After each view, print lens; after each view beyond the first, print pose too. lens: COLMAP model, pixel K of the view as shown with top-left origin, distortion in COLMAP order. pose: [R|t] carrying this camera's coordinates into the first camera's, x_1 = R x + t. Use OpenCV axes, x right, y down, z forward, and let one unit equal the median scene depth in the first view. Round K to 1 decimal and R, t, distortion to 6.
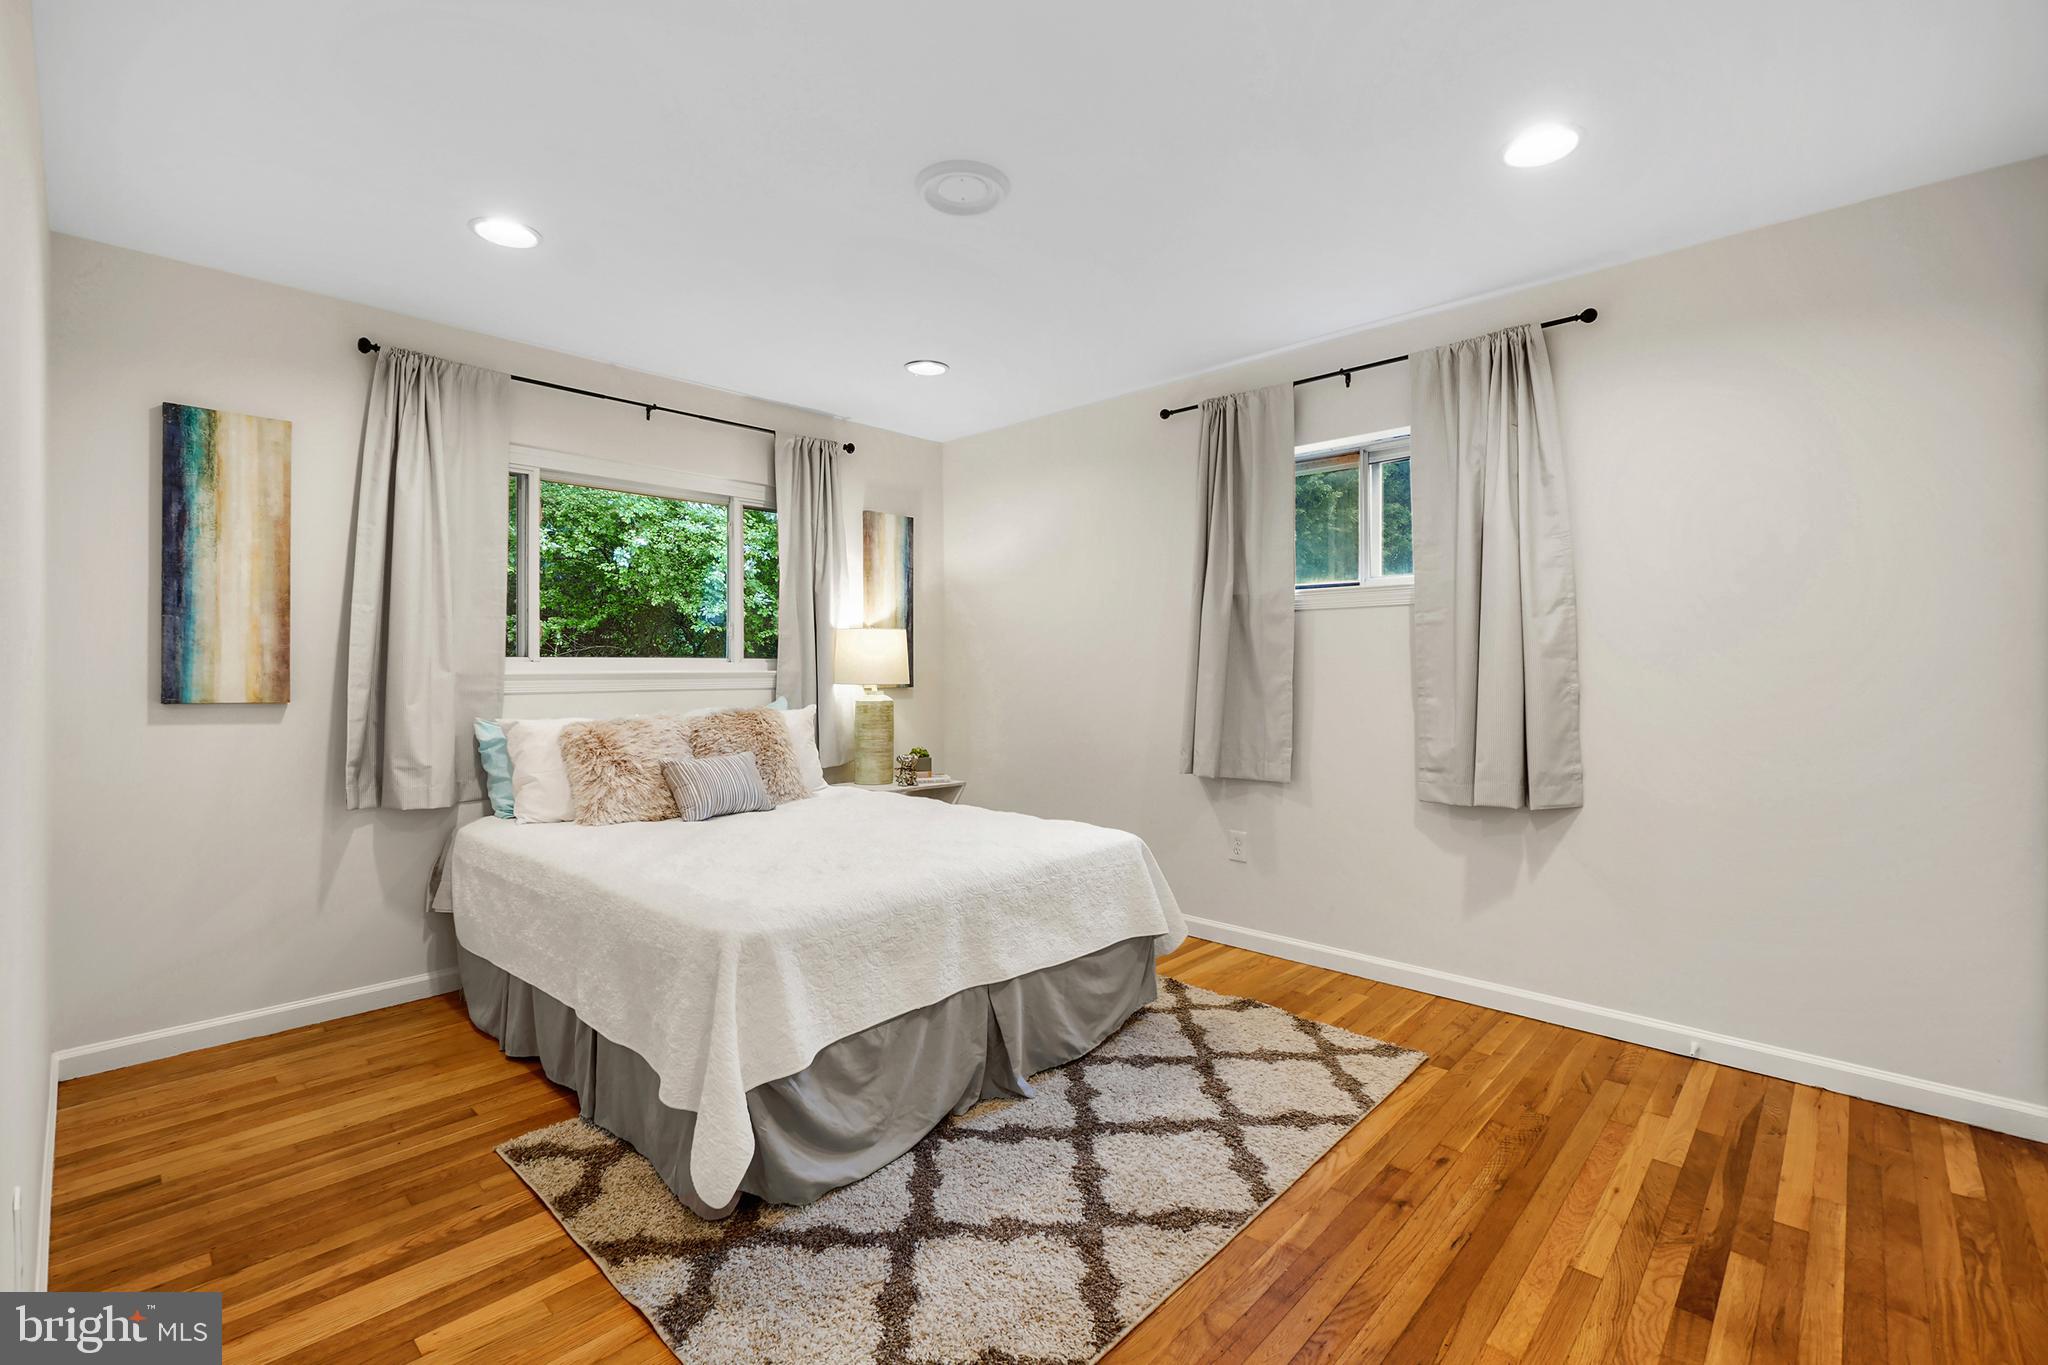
lens RADIAL K [[896.1, 0, 1012.2], [0, 896.1, 667.2], [0, 0, 1]] dist [-0.011446, -0.000242]
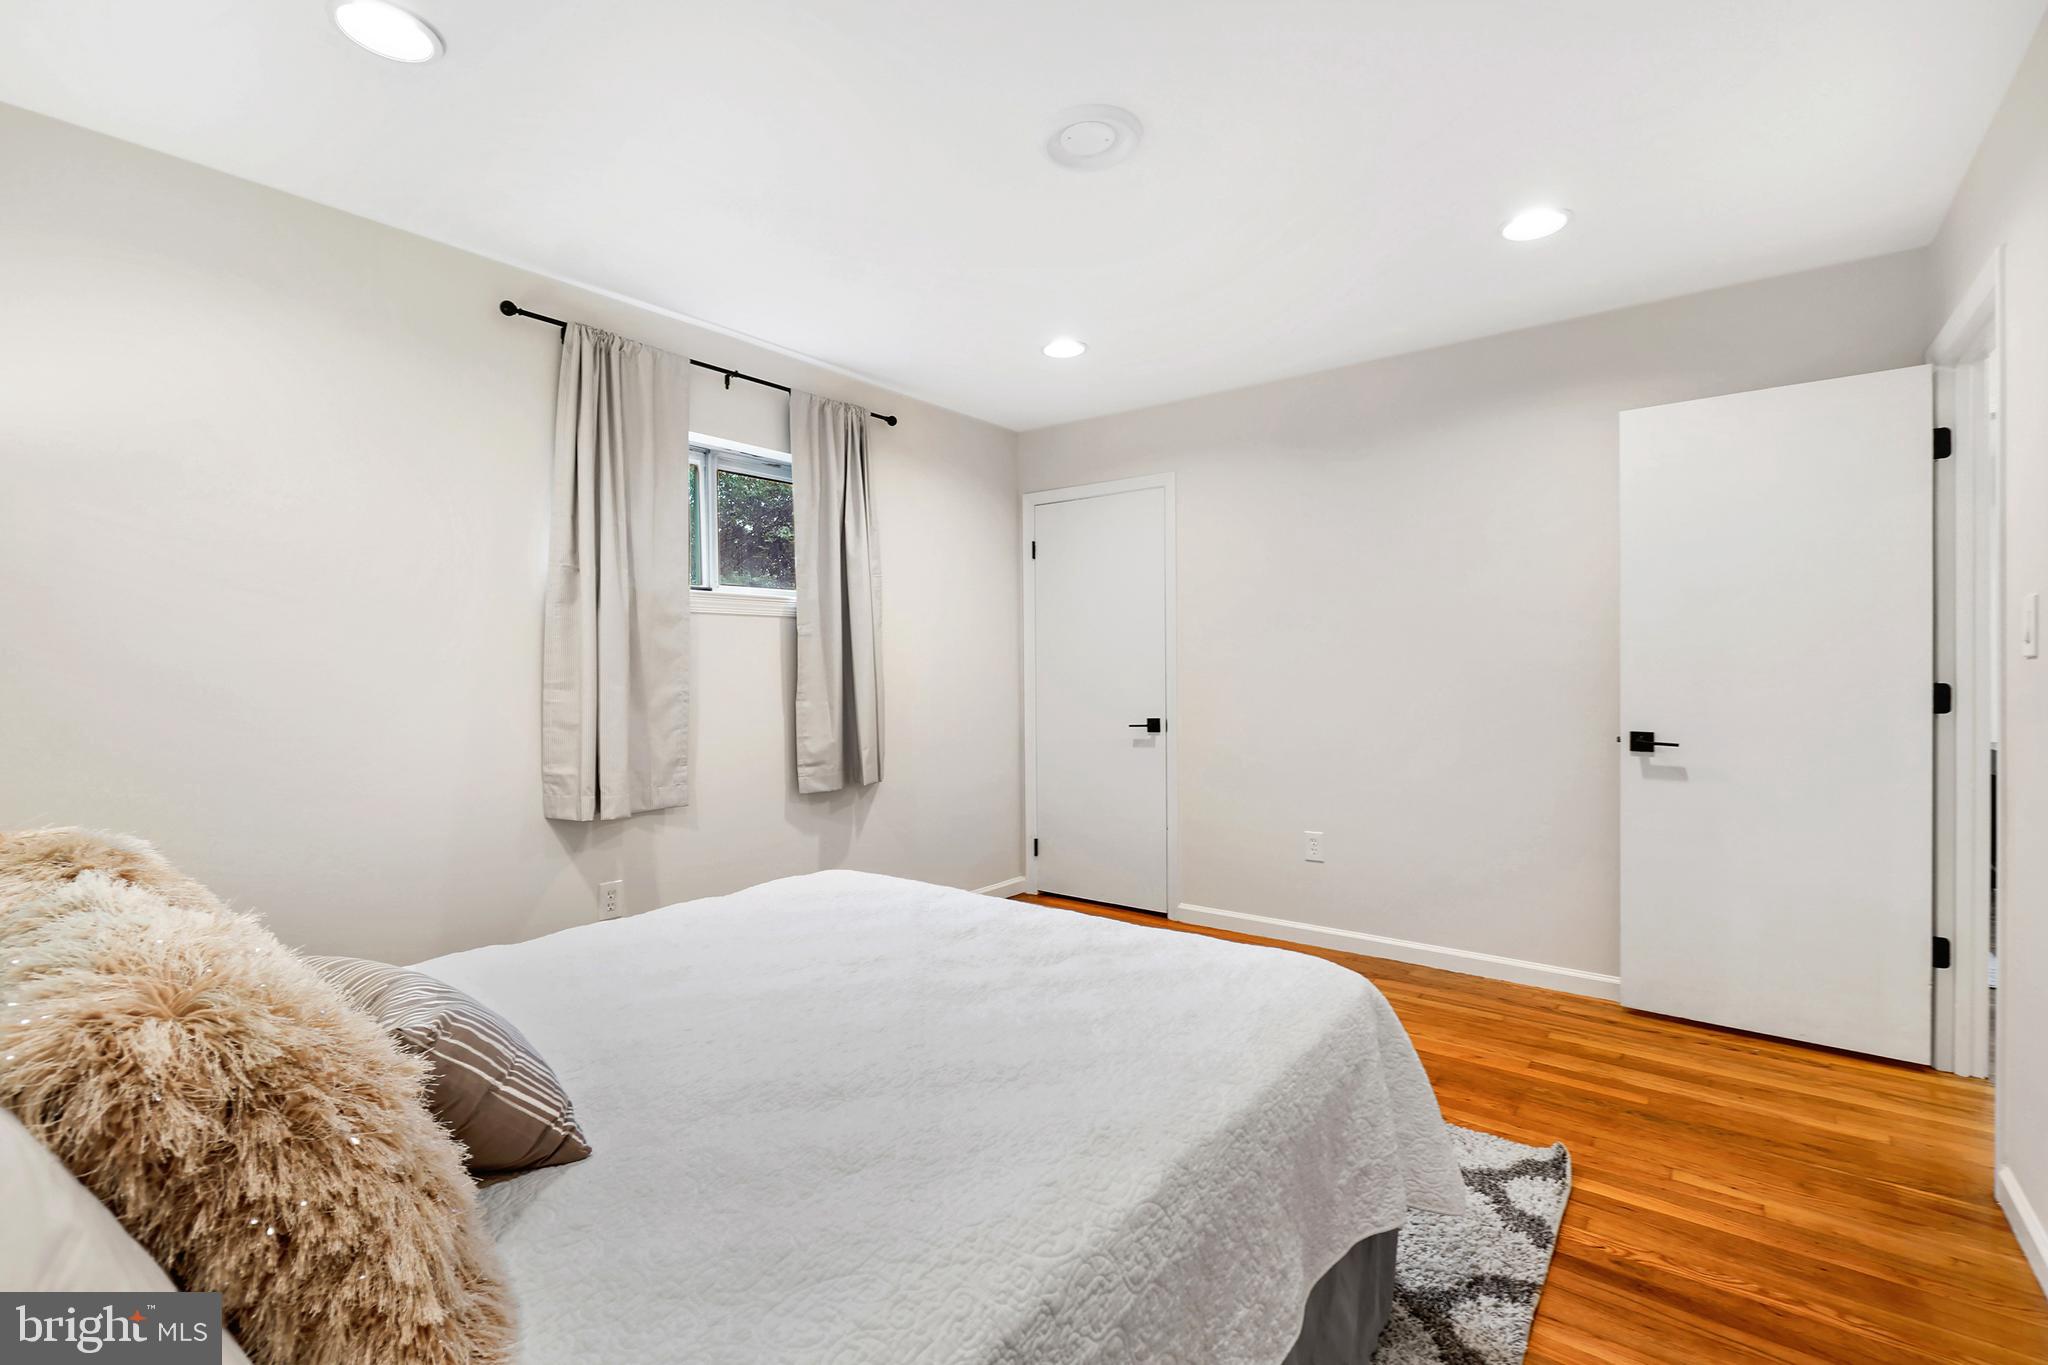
lens RADIAL K [[900.6, 0, 1018.1], [0, 900.6, 678.0], [0, 0, 1]] dist [-0.001175, -0.000459]
pose [[-0.110445, -0.009264, 0.993839, -0.731440], [0.009357, 0.999903, 0.010361, -0.004926], [-0.993838, 0.010443, -0.110348, 0.905145]]
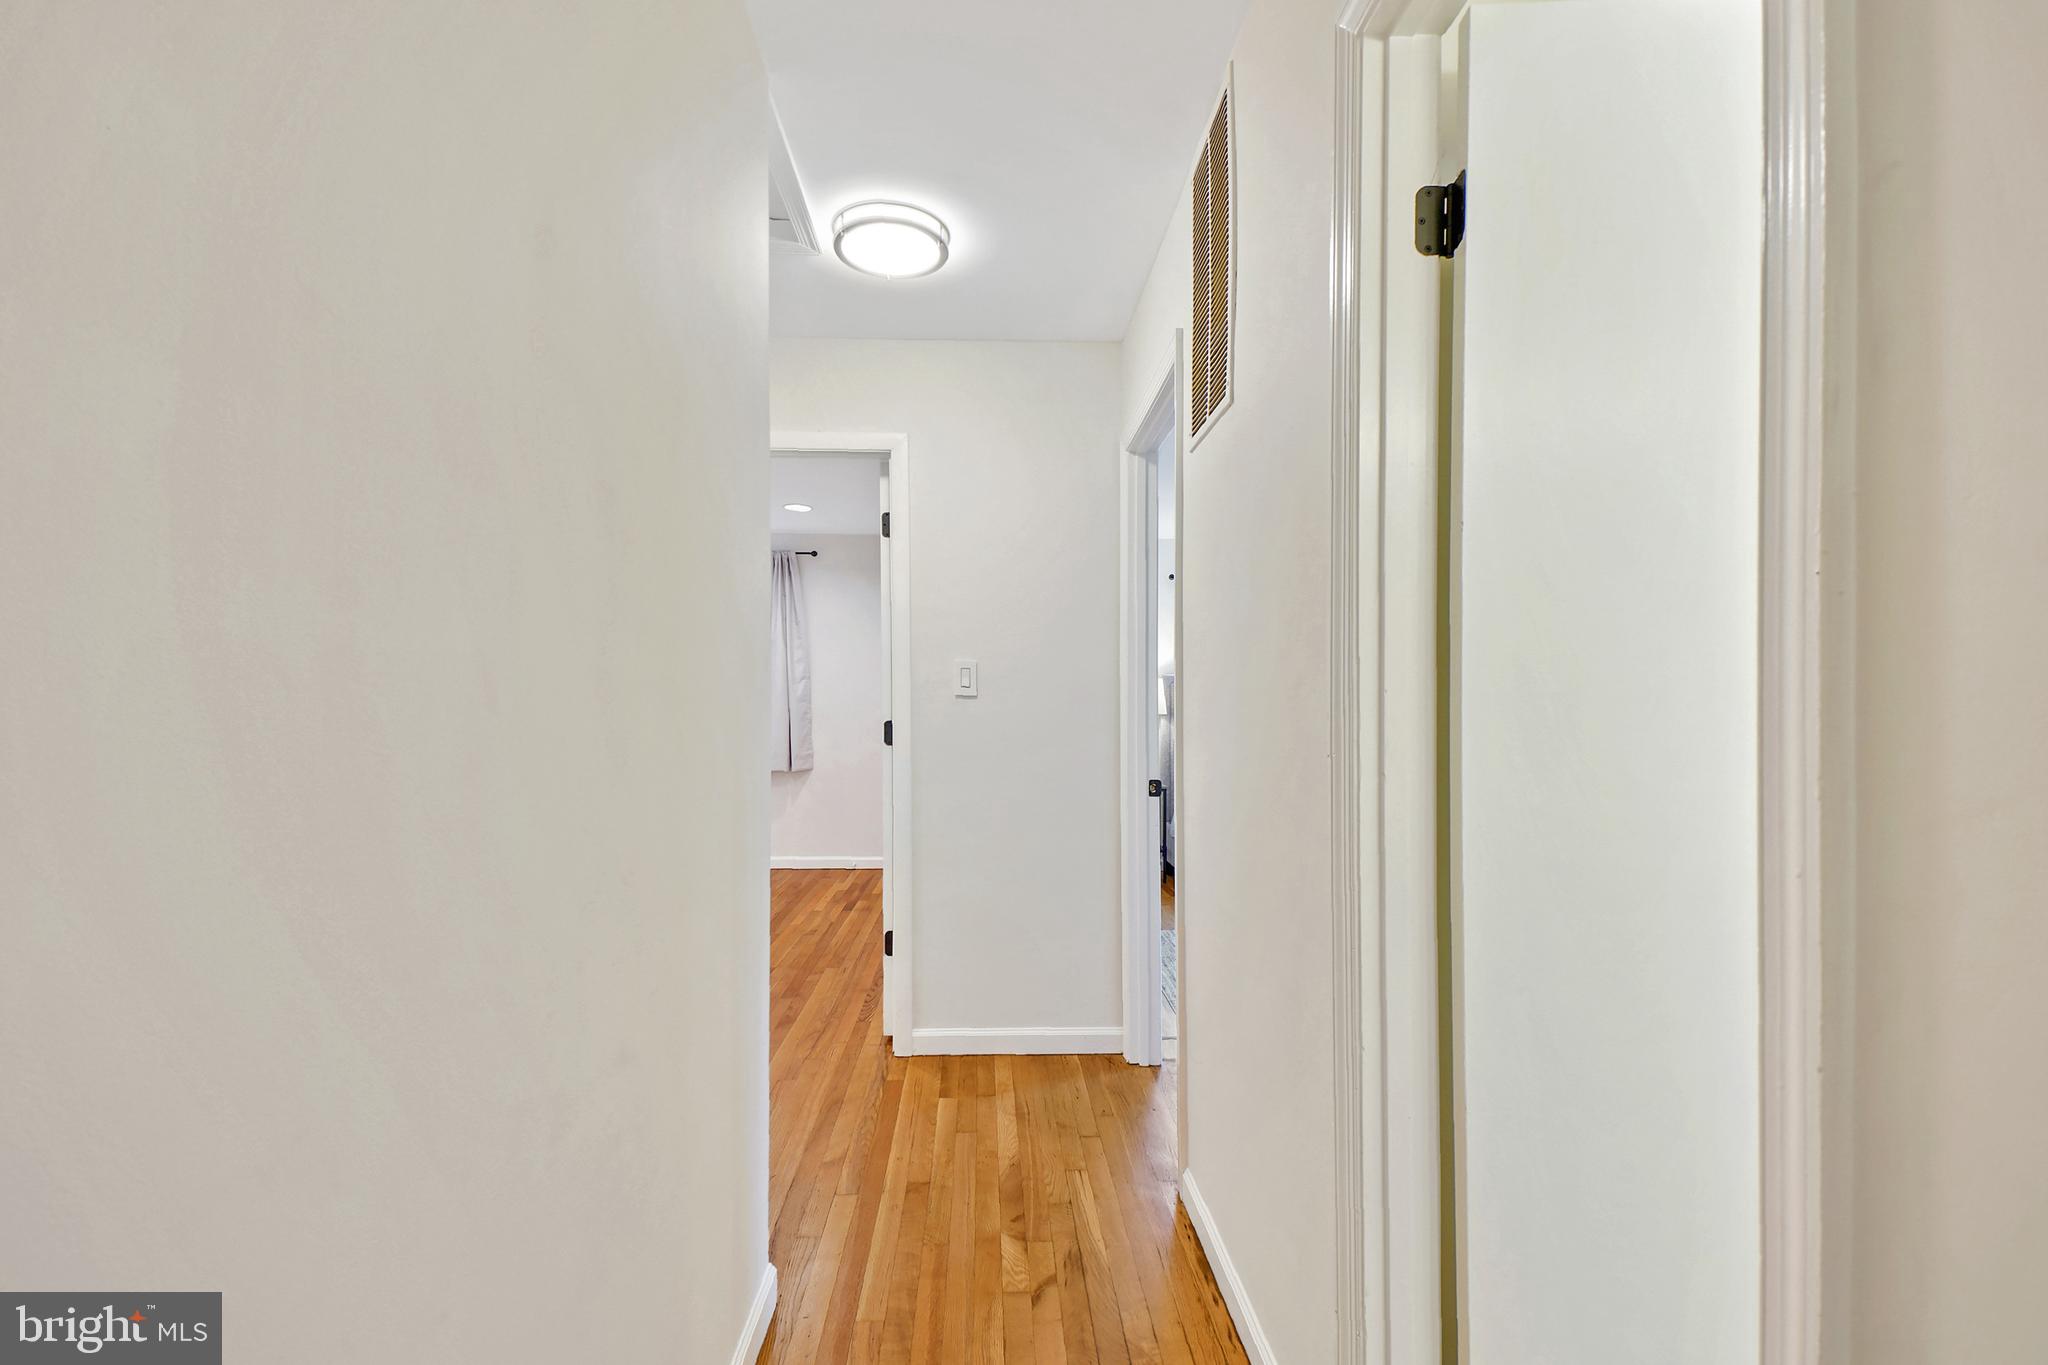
lens RADIAL K [[900.6, 0, 1018.1], [0, 900.6, 678.0], [0, 0, 1]] dist [-0.001175, -0.000459]
pose [[0.701276, -0.011154, 0.712802, -0.583254], [0.010975, 0.999928, 0.004849, -0.071726], [-0.712805, 0.004423, 0.701348, -0.913042]]
